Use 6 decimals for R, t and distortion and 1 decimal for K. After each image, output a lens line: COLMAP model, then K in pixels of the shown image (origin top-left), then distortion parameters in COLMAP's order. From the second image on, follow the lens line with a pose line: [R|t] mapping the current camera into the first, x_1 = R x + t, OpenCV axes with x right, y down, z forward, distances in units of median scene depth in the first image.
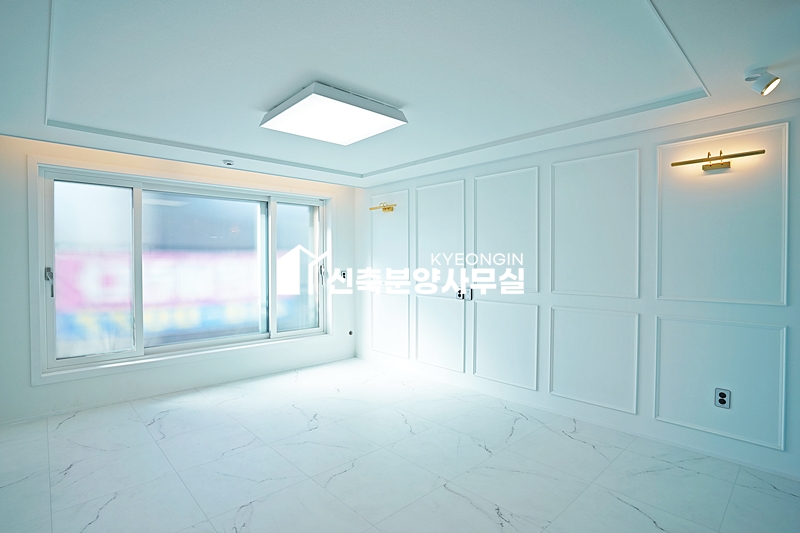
lens RADIAL K [[400.1, 0, 400.0], [0, 400.1, 266.5], [0, 0, 1]] dist [-0.078198, 0.034624]
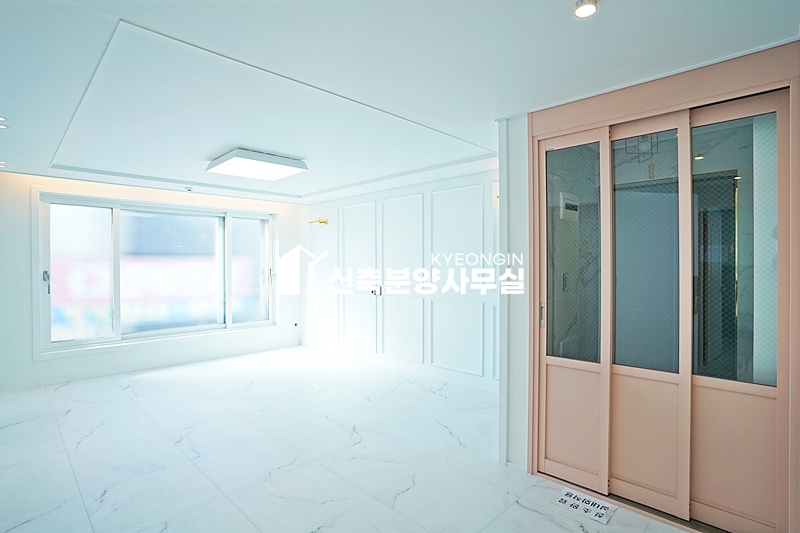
lens RADIAL K [[400.1, 0, 400.0], [0, 400.1, 266.5], [0, 0, 1]] dist [-0.078198, 0.034624]
pose [[0.998903, -0.002018, 0.046793, 0.175390], [0.002280, 0.999982, -0.005559, -0.001586], [-0.046781, 0.005659, 0.998889, -0.280584]]
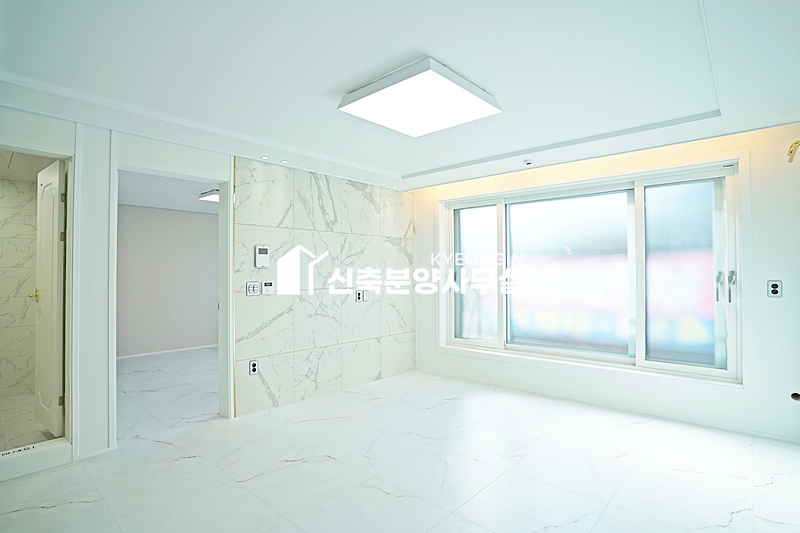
lens RADIAL K [[400.1, 0, 400.0], [0, 400.1, 266.5], [0, 0, 1]] dist [-0.078198, 0.034624]
pose [[0.080547, -0.012414, -0.996674, 0.450462], [-0.007592, 0.999886, -0.013067, 0.004043], [0.996722, 0.008620, 0.080443, 0.554976]]
